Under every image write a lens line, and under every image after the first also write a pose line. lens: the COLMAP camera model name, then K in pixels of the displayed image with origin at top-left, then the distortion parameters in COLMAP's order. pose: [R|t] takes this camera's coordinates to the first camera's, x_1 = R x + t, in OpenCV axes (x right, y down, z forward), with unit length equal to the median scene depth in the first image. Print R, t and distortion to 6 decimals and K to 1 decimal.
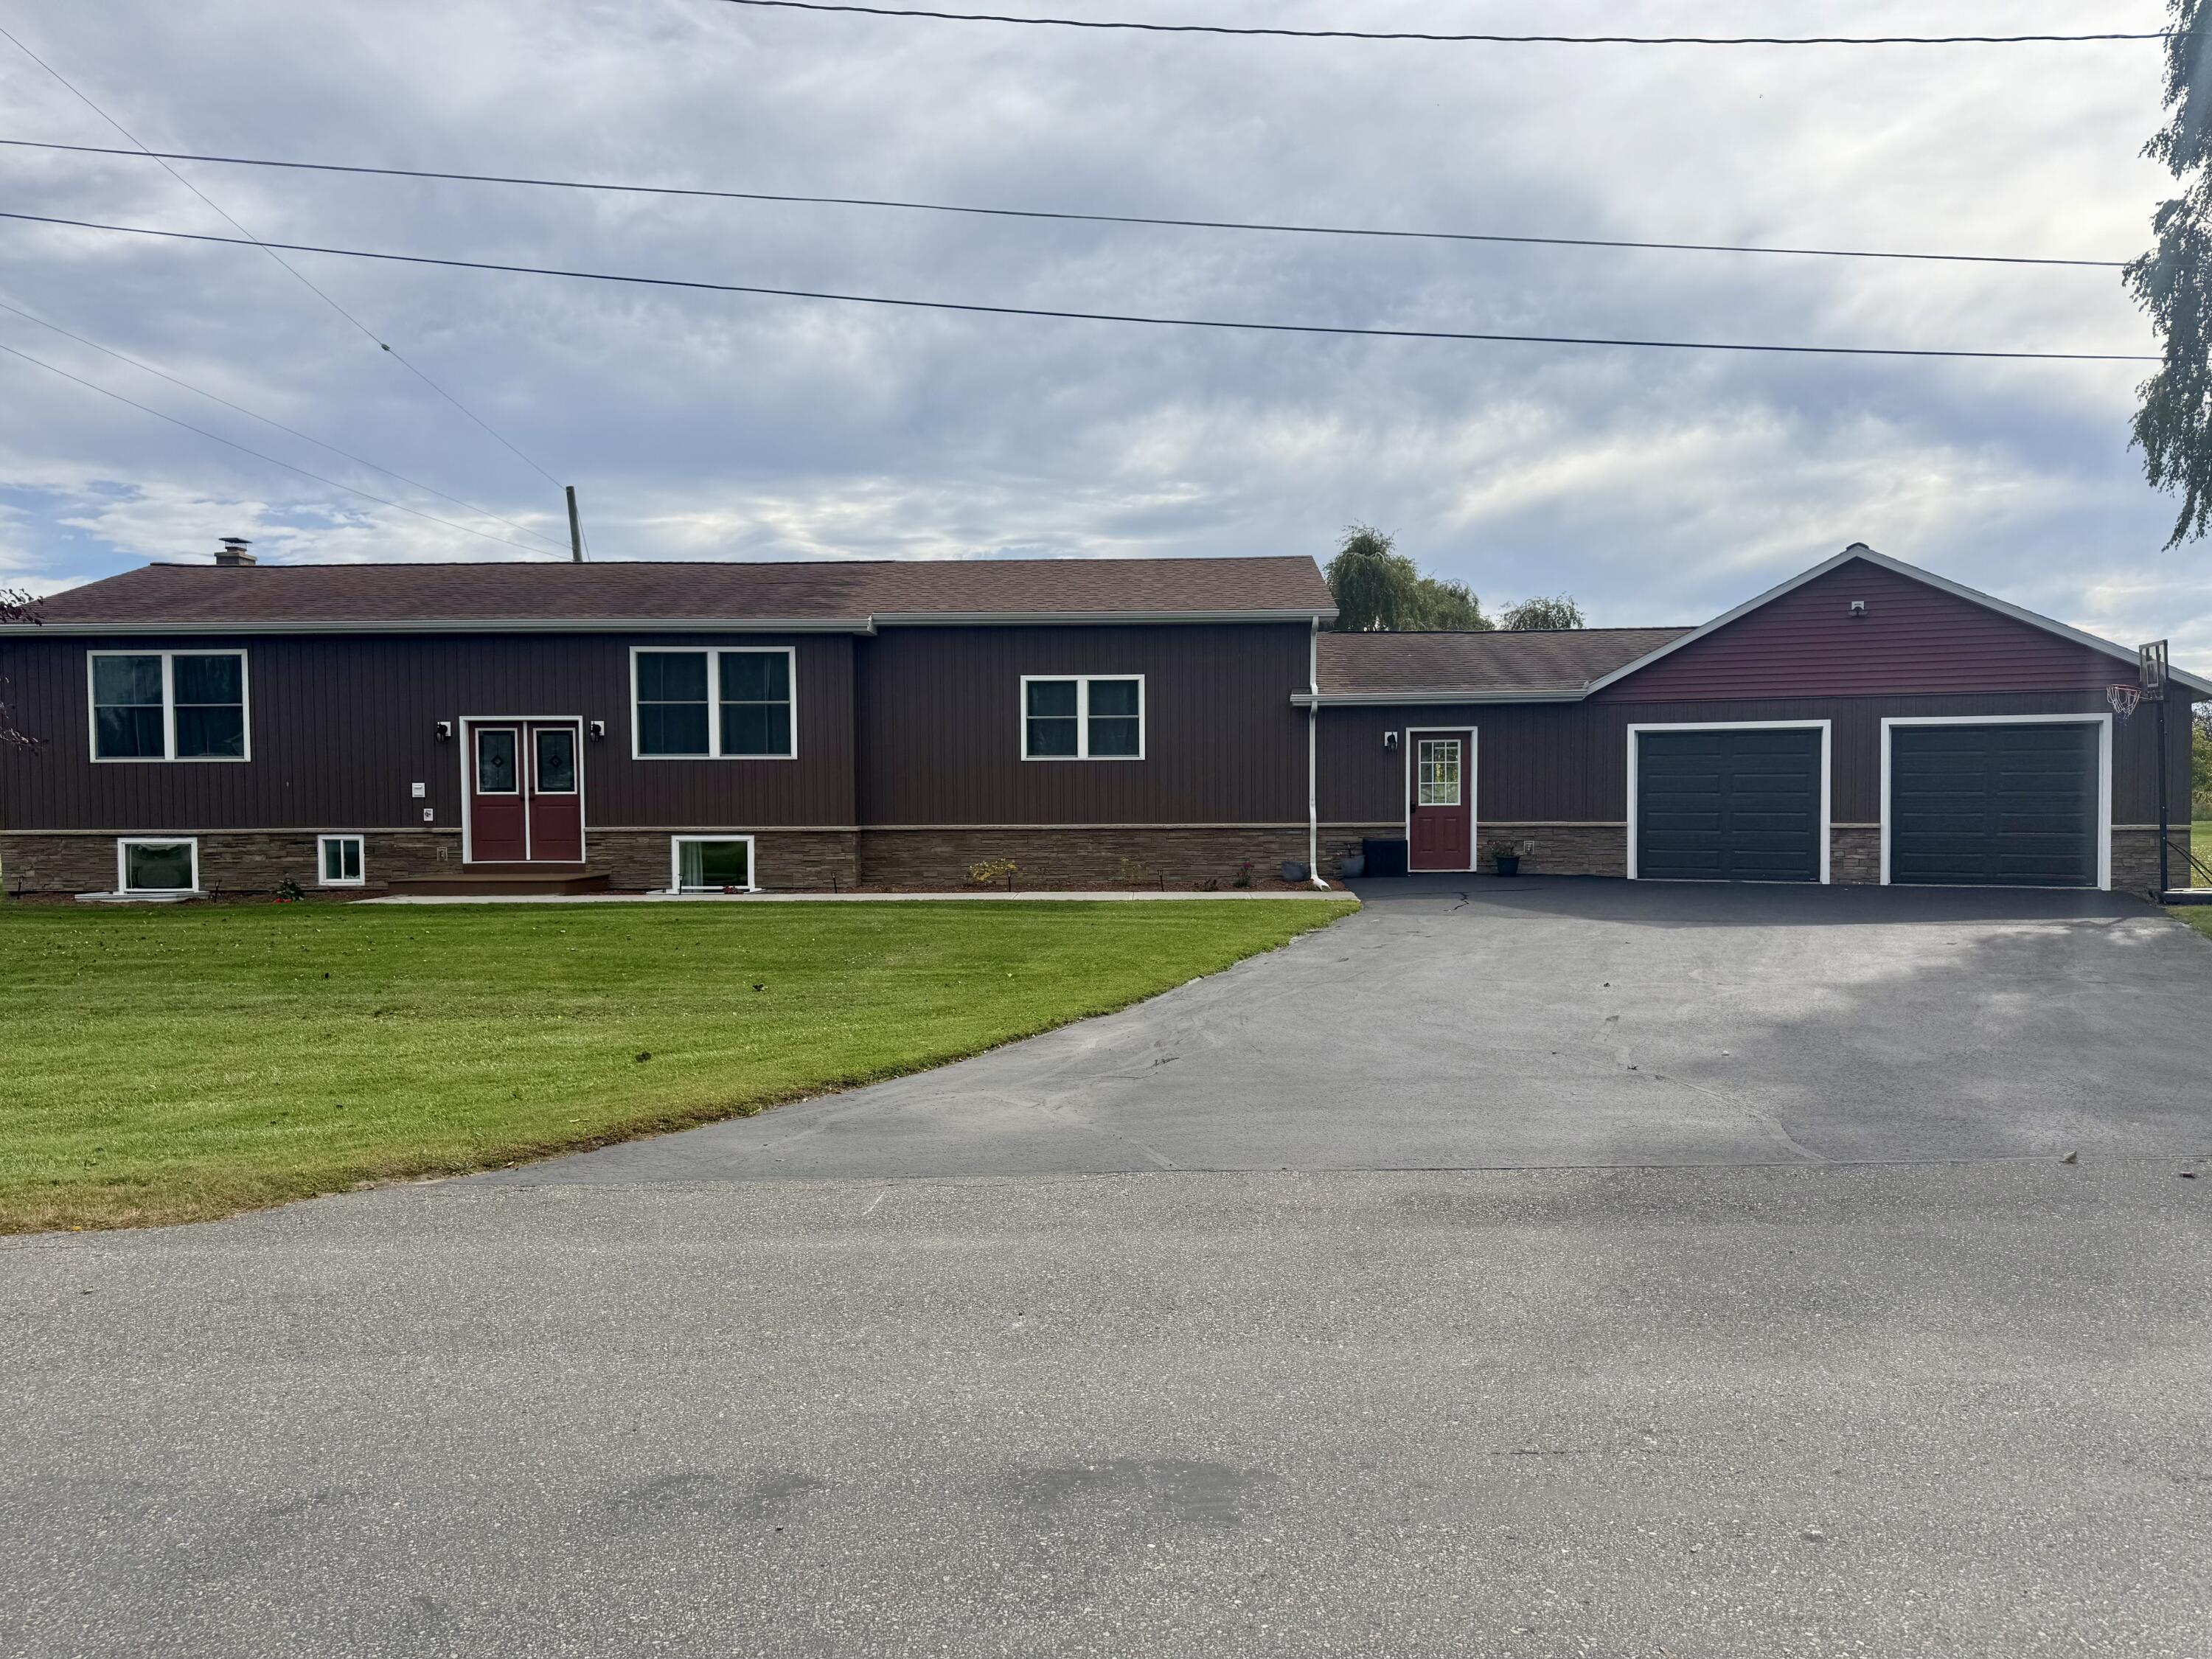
lens RADIAL K [[1571.7, 0, 1118.5], [0, 1571.7, 814.1], [0, 0, 1]] dist [0.086043, -0.133441]
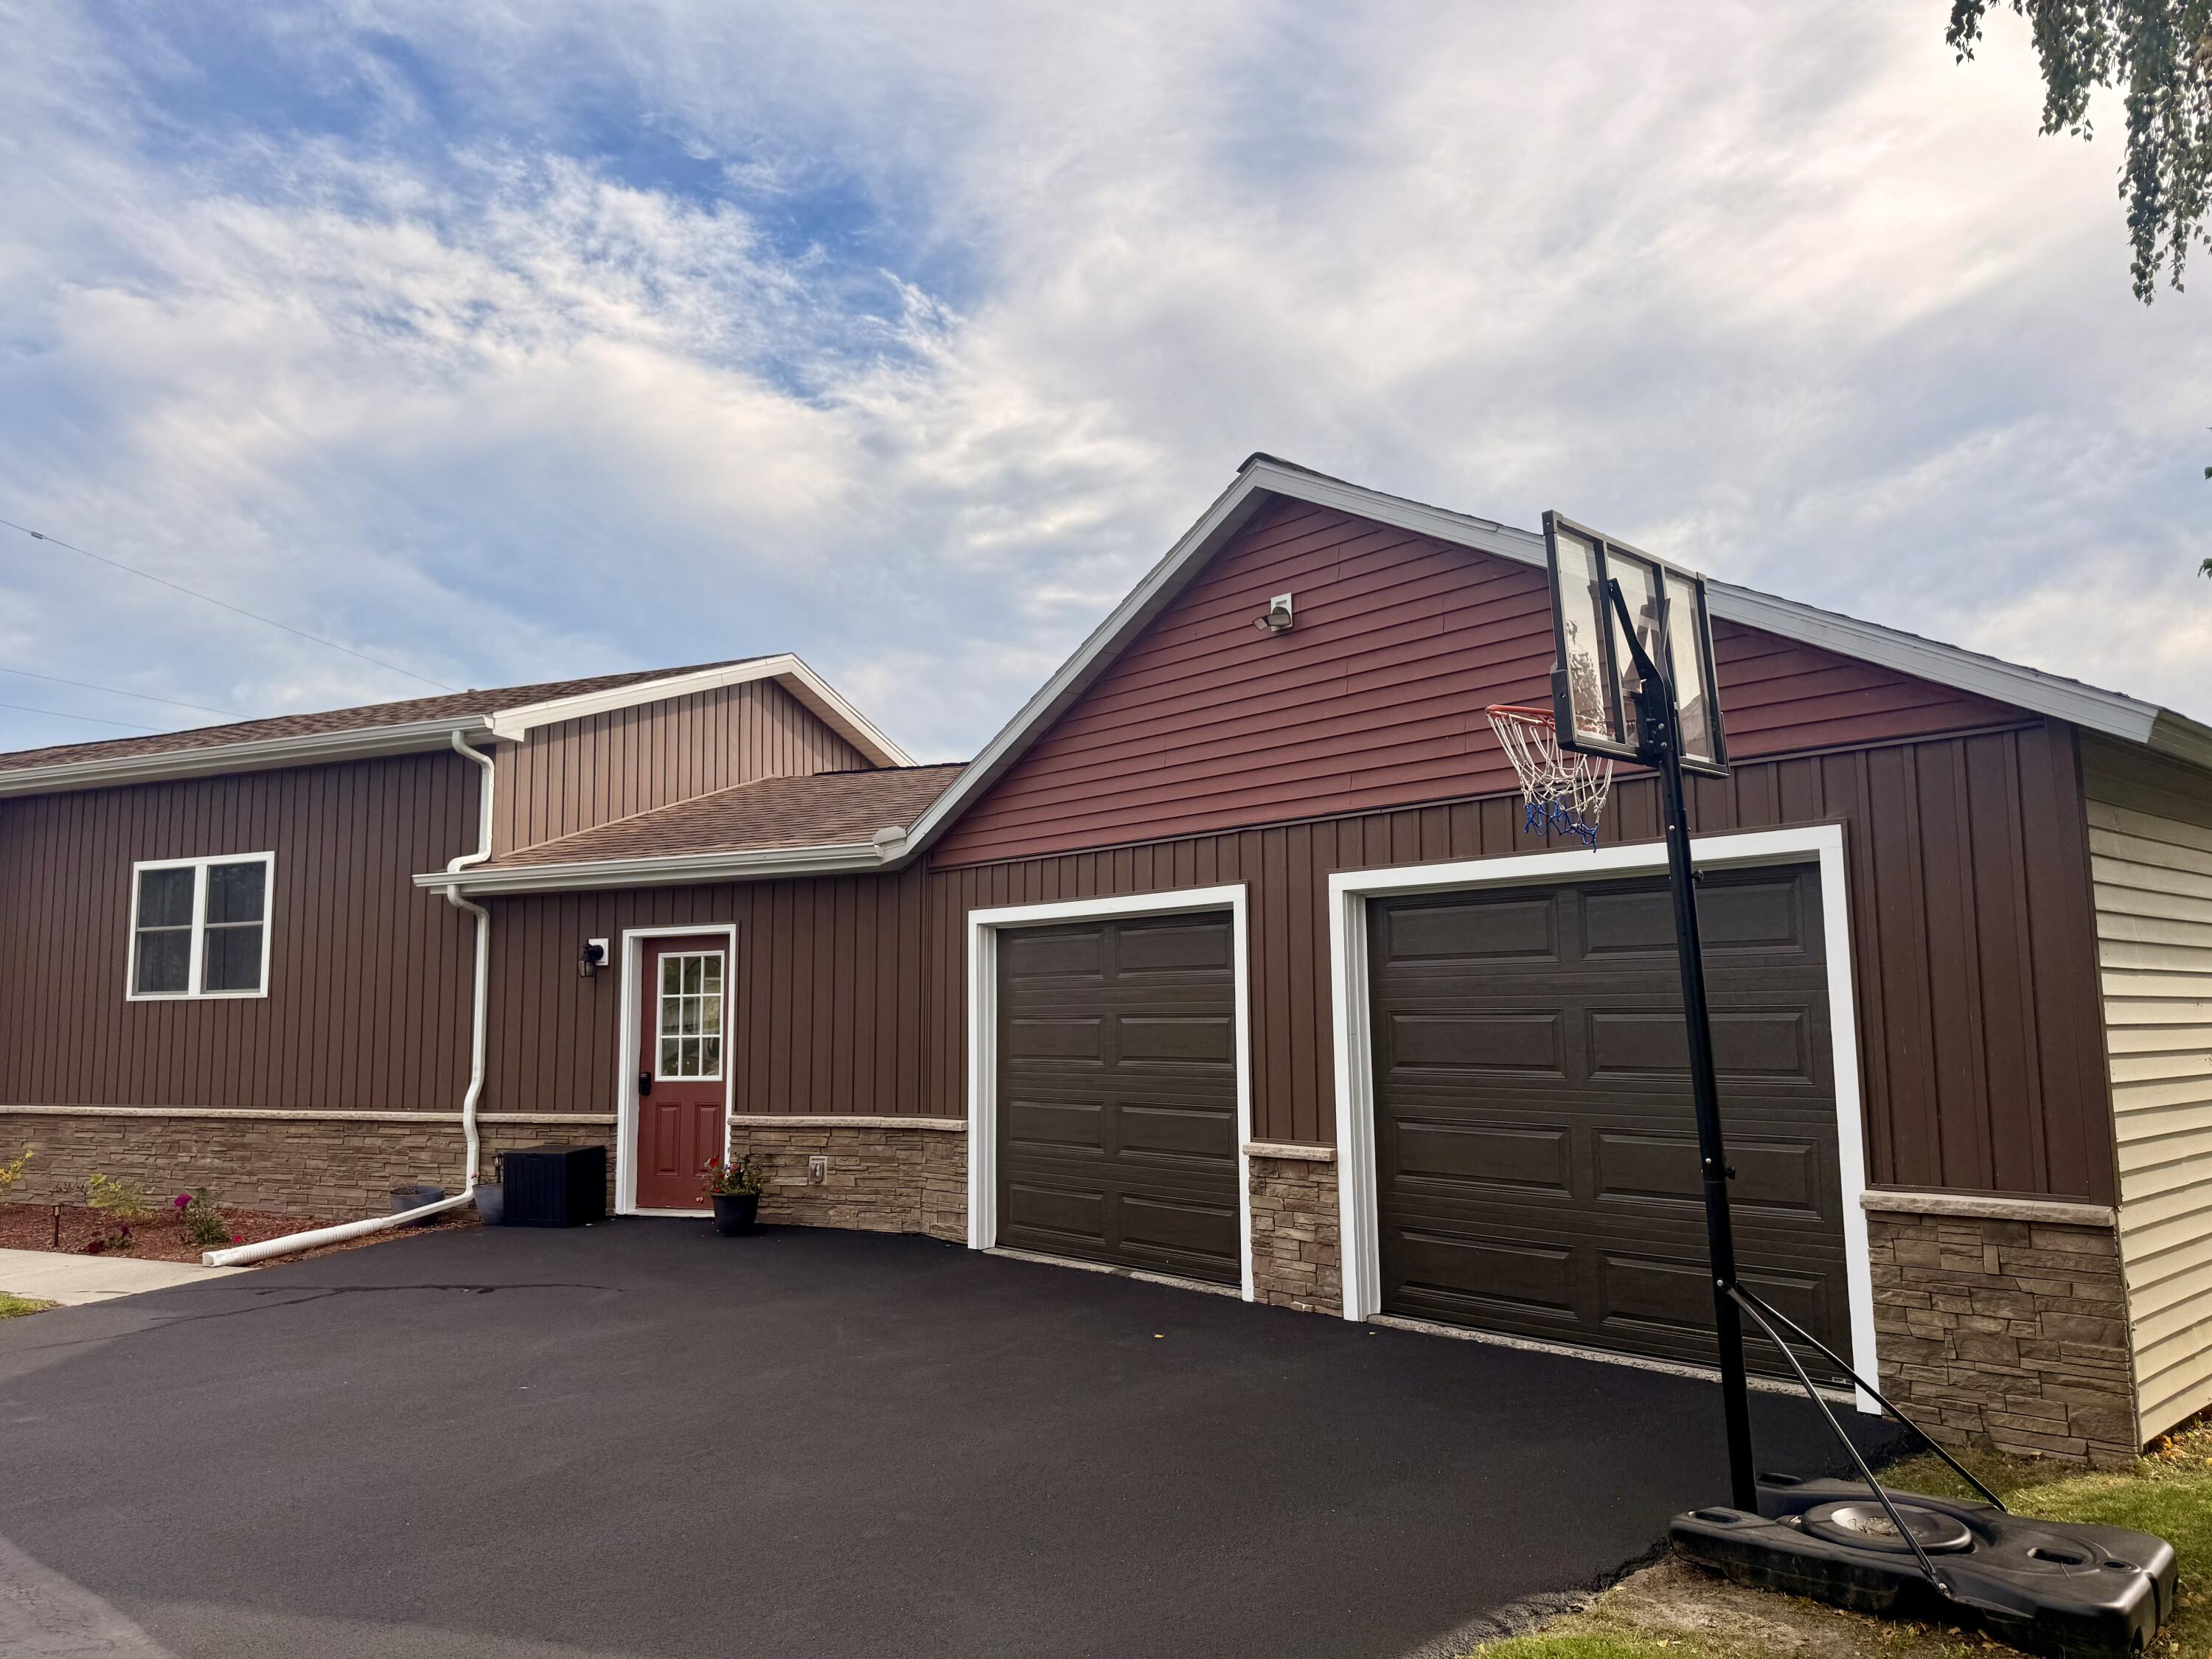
lens RADIAL K [[1571.7, 0, 1118.5], [0, 1571.7, 814.1], [0, 0, 1]] dist [0.086043, -0.133441]
pose [[0.926124, -0.054450, -0.373269, 0.530183], [0.003561, 0.990745, -0.135689, -0.020816], [0.377202, 0.124336, 0.917747, 0.571035]]
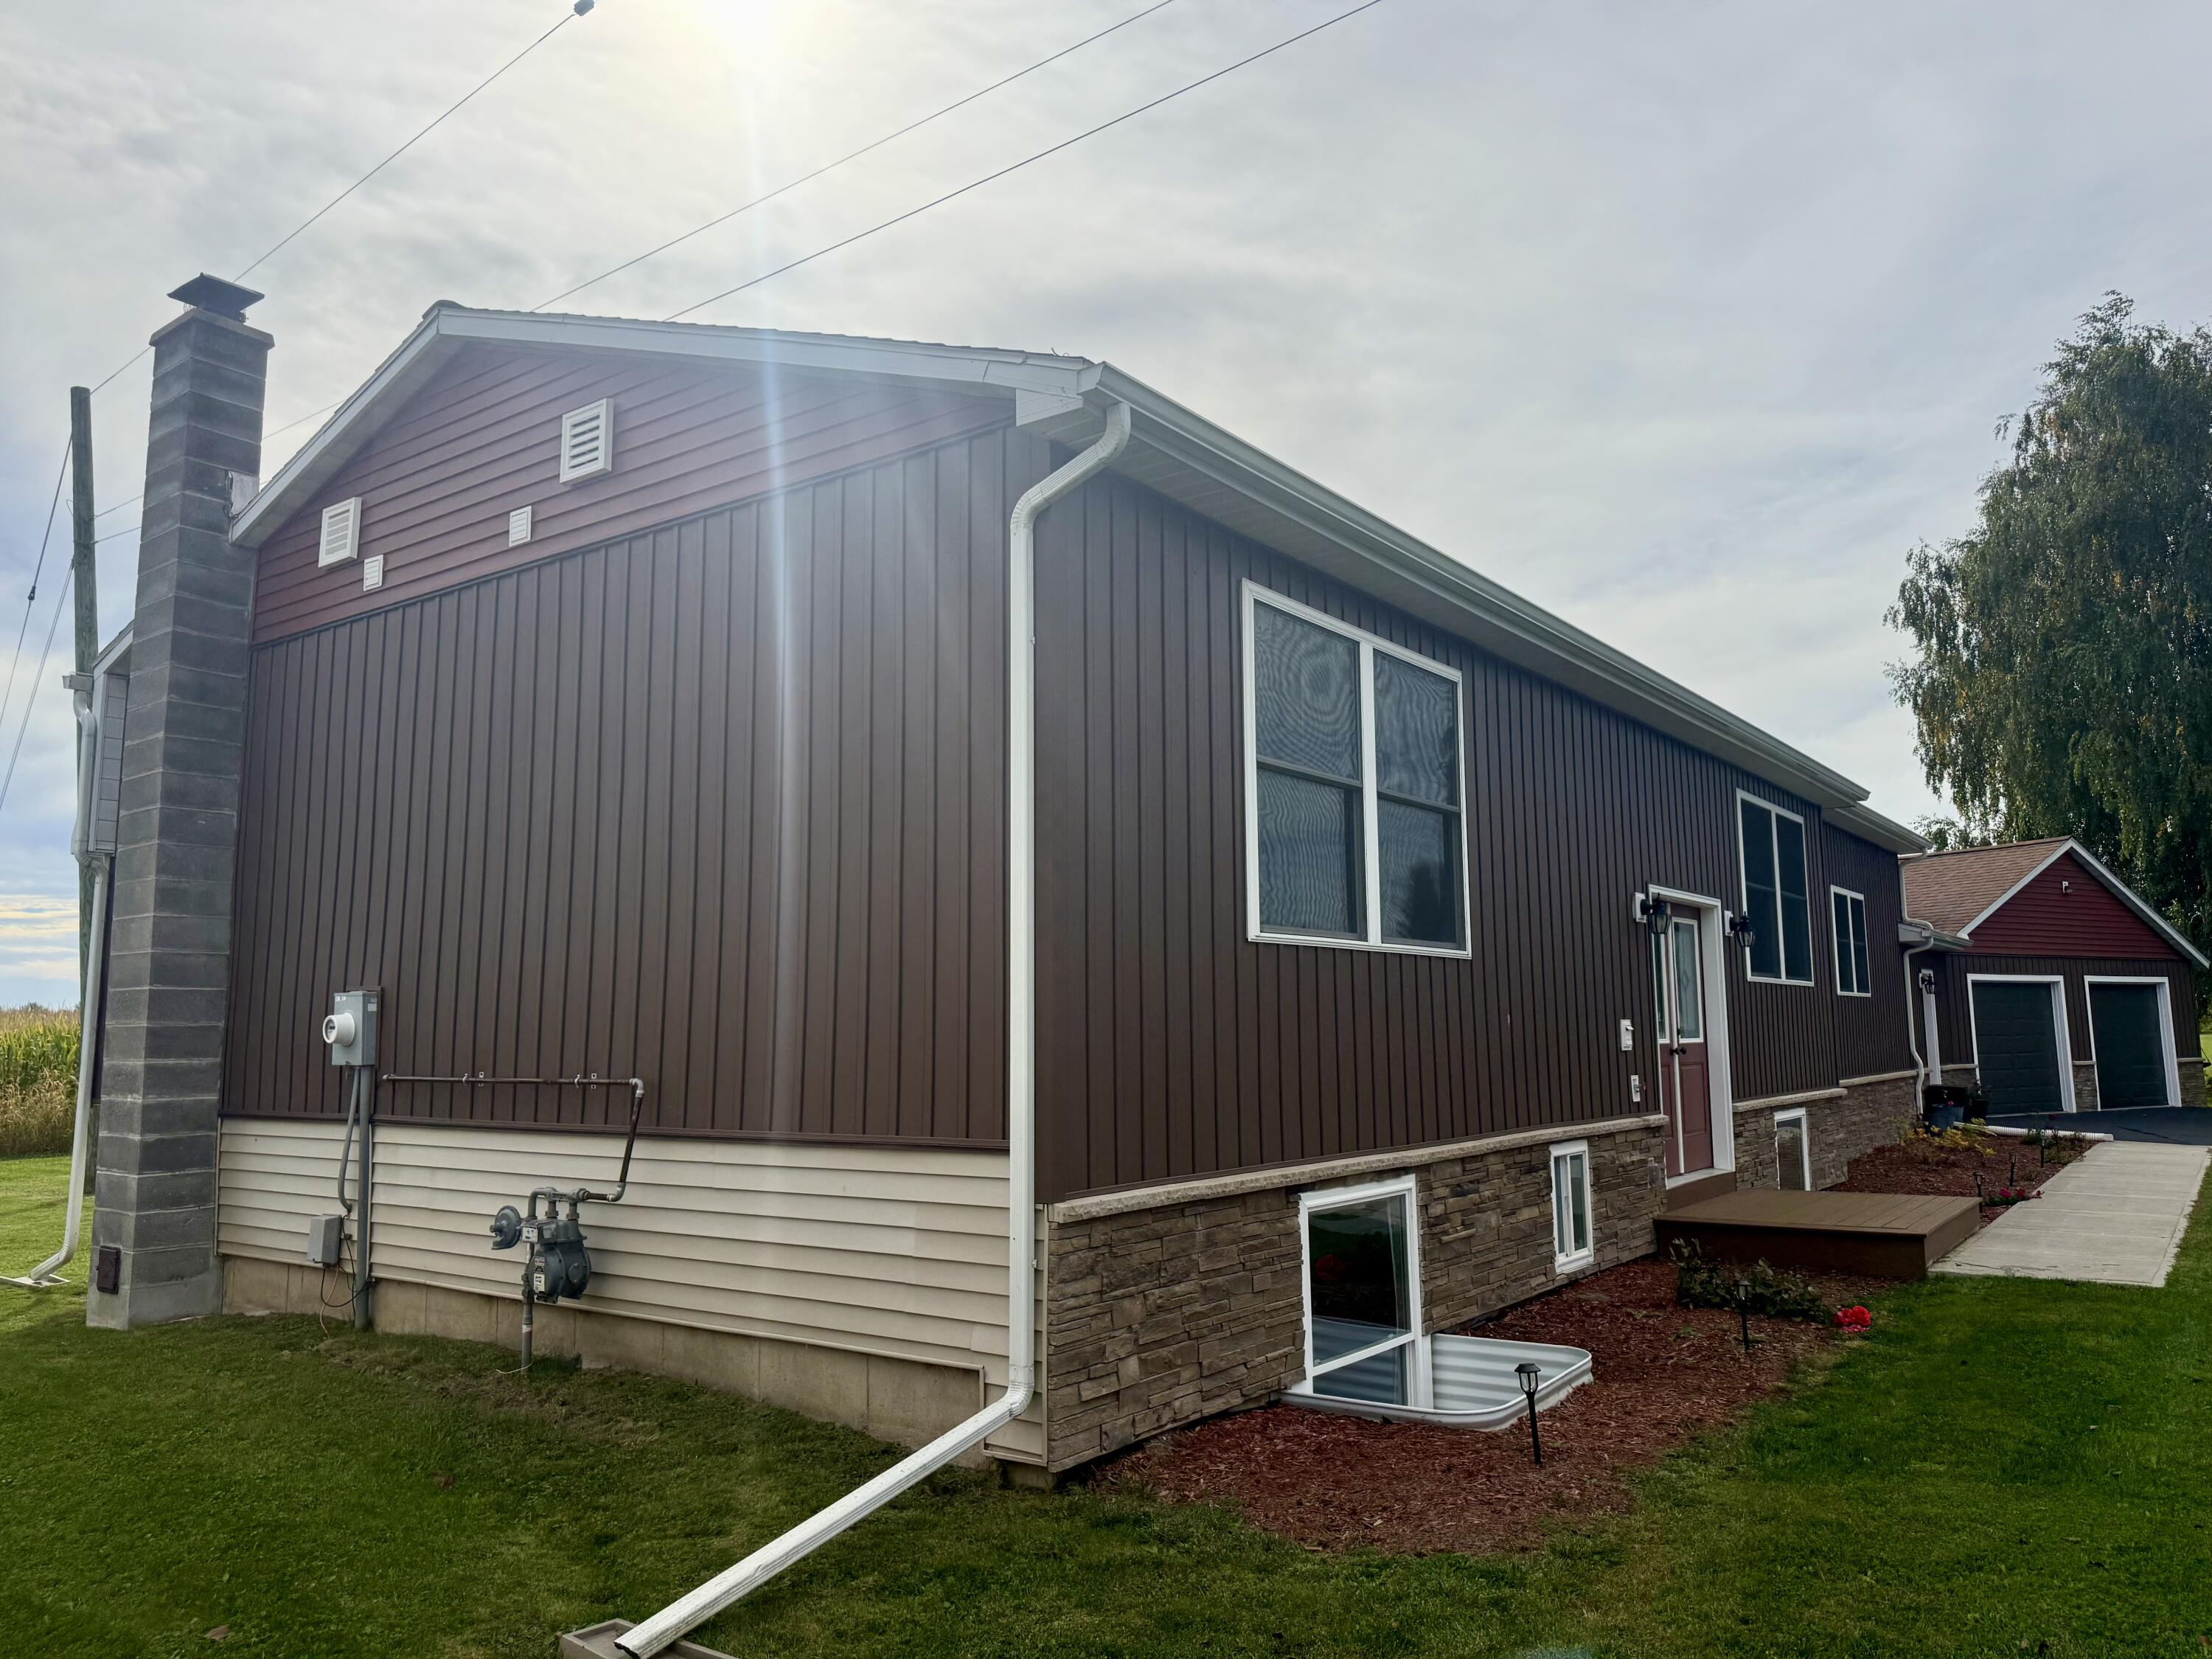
lens RADIAL K [[1565.6, 0, 1118.7], [0, 1565.6, 787.8], [0, 0, 1]] dist [0.059753, -0.093378]
pose [[0.556551, 0.129015, 0.820735, -0.908733], [0.022171, 0.985211, -0.169904, -0.011023], [-0.830517, 0.112757, 0.545460, 0.861932]]
